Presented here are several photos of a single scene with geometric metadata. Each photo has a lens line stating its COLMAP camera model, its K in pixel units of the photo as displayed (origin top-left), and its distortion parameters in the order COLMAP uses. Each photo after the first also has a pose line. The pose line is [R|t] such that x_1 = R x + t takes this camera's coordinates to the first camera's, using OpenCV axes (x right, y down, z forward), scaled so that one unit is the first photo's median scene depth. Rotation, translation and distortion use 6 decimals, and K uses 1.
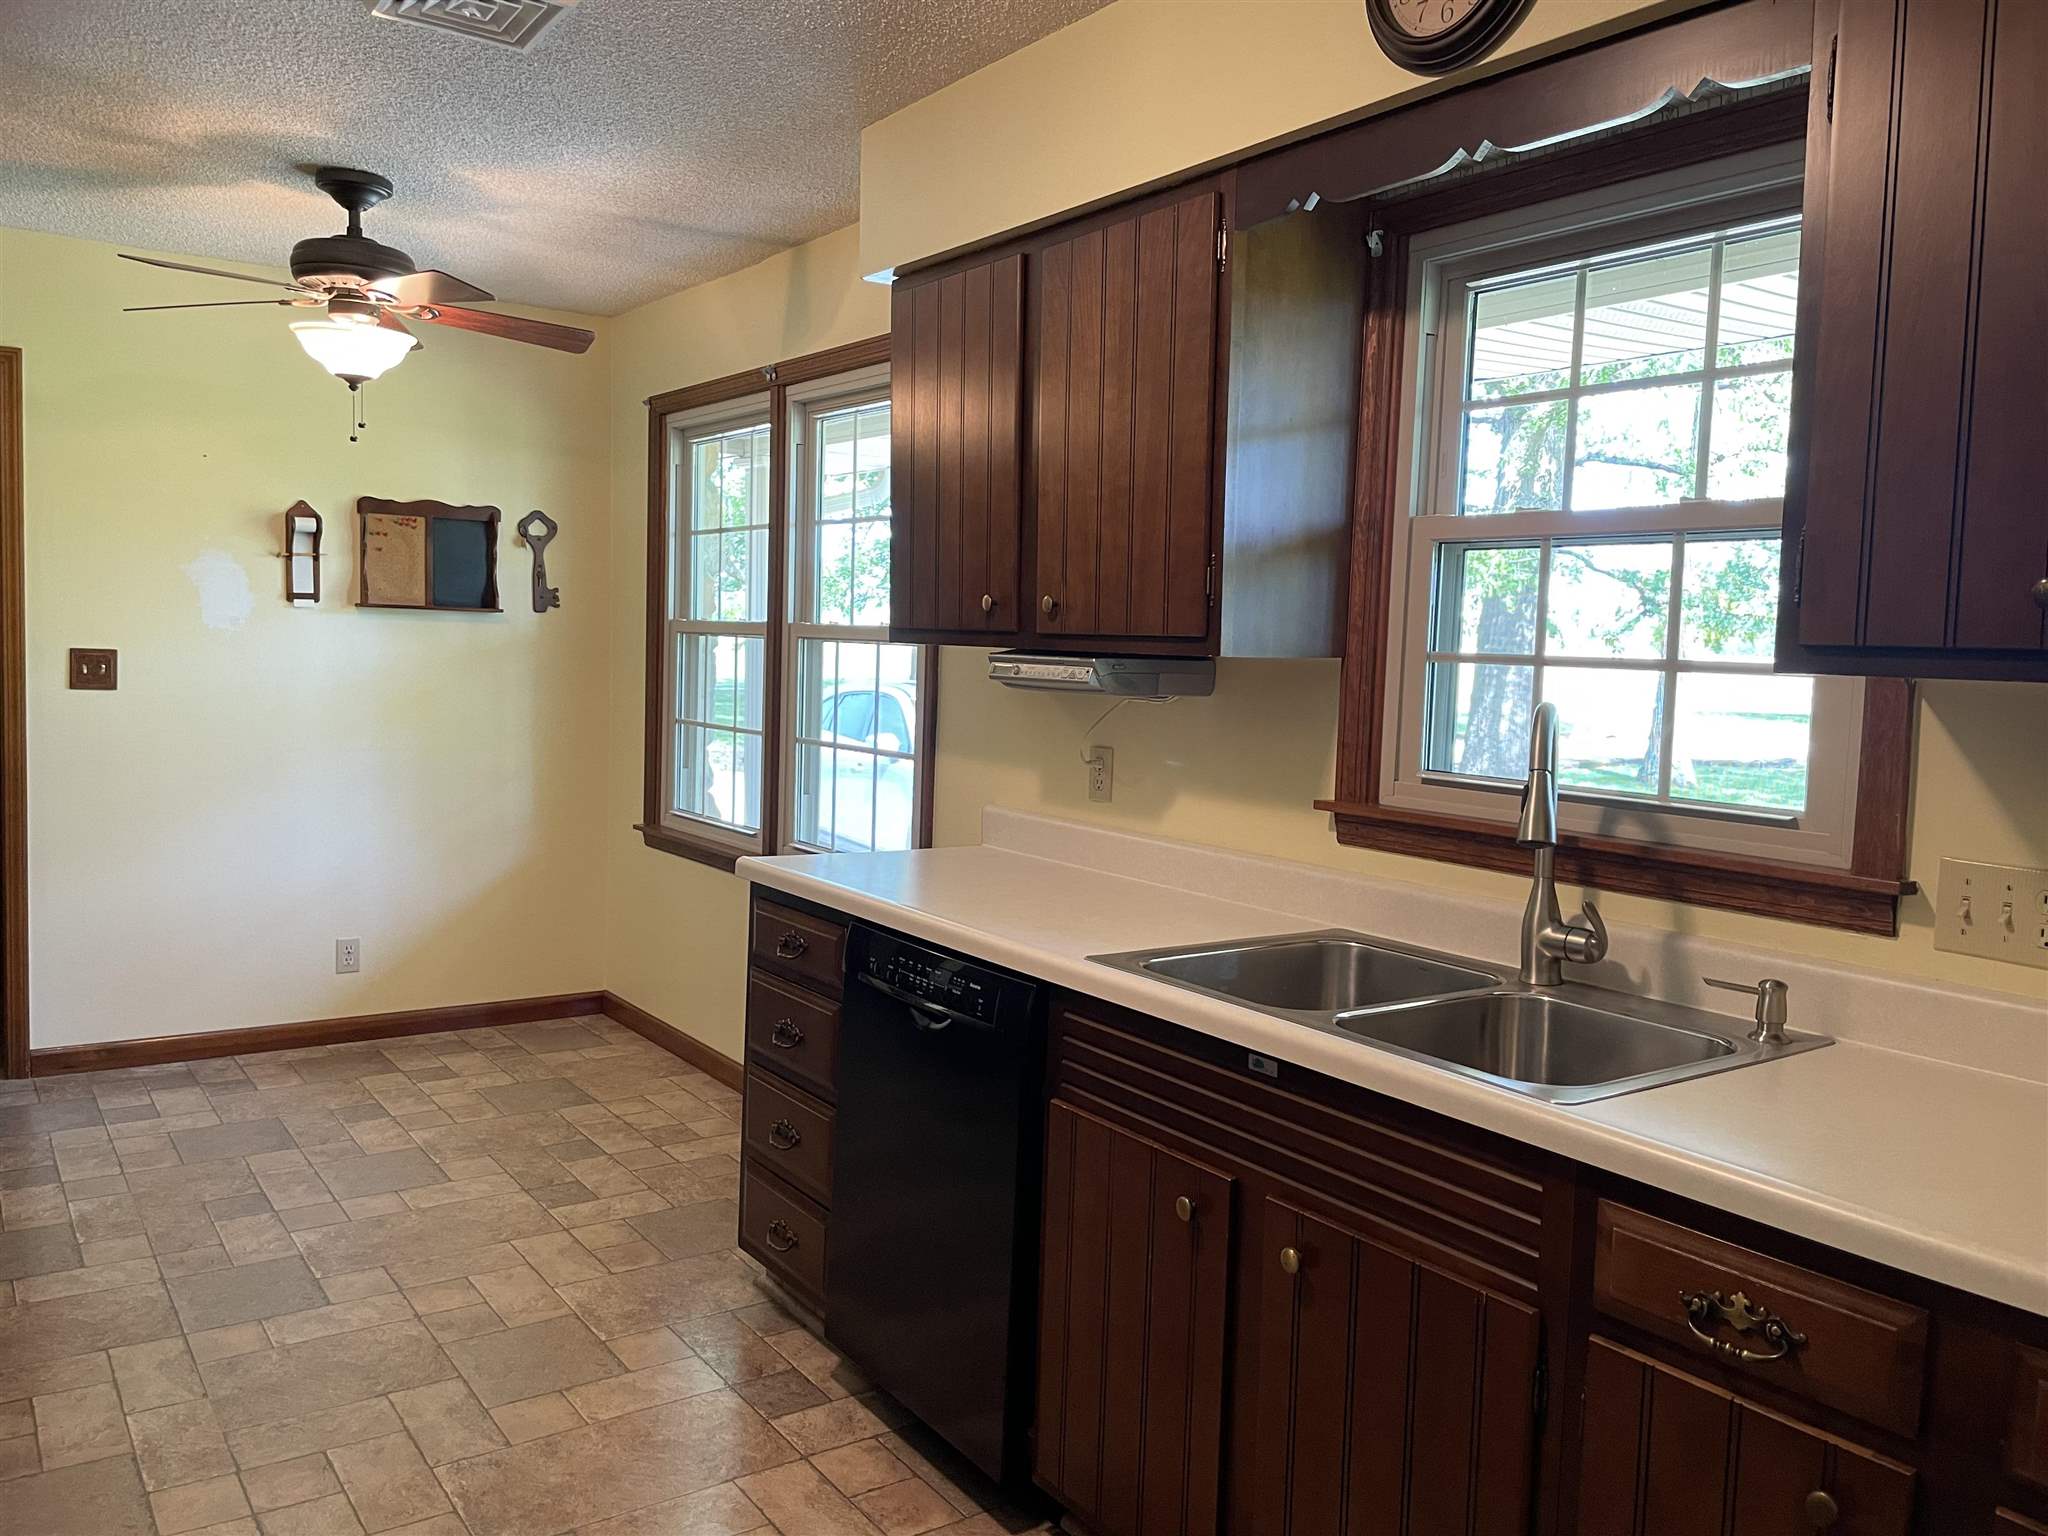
lens RADIAL K [[1651.8, 0, 1020.7], [0, 1651.8, 769.2], [0, 0, 1]] dist [0.077462, 0.005152]
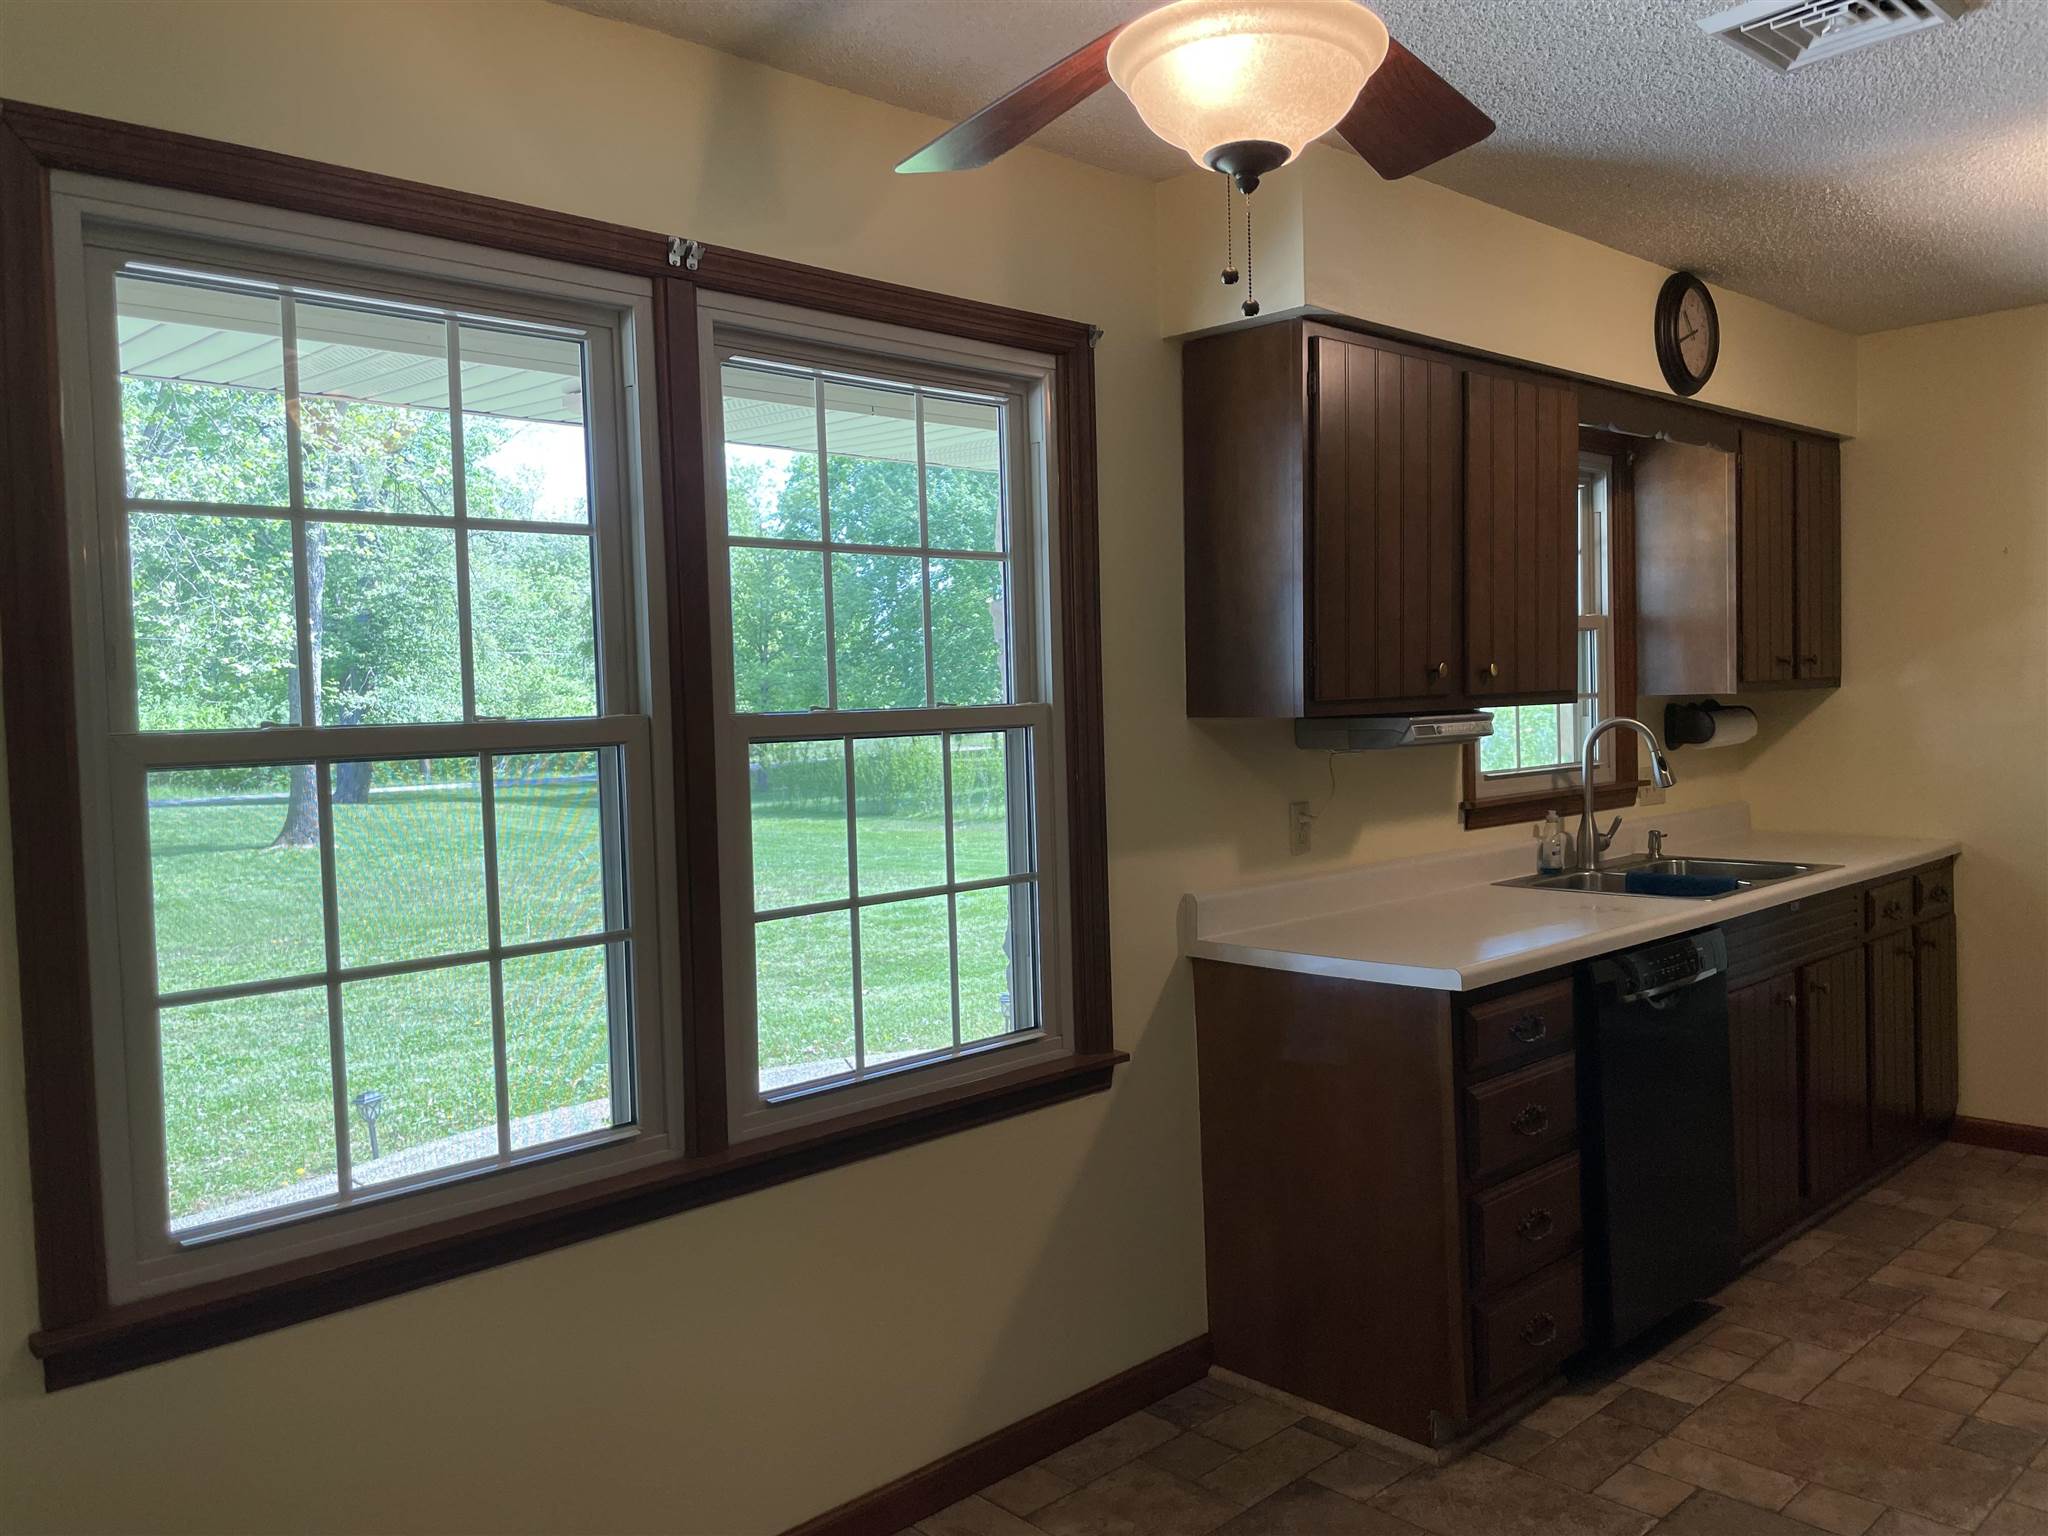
lens RADIAL K [[1554.1, 0, 1017.5], [0, 1554.1, 755.1], [0, 0, 1]] dist [0.022653, -0.038565]
pose [[-0.171506, -0.060210, 0.983342, -0.958820], [0.104308, 0.991411, 0.078897, -0.150825], [-0.979646, 0.116102, -0.163752, 1.409609]]
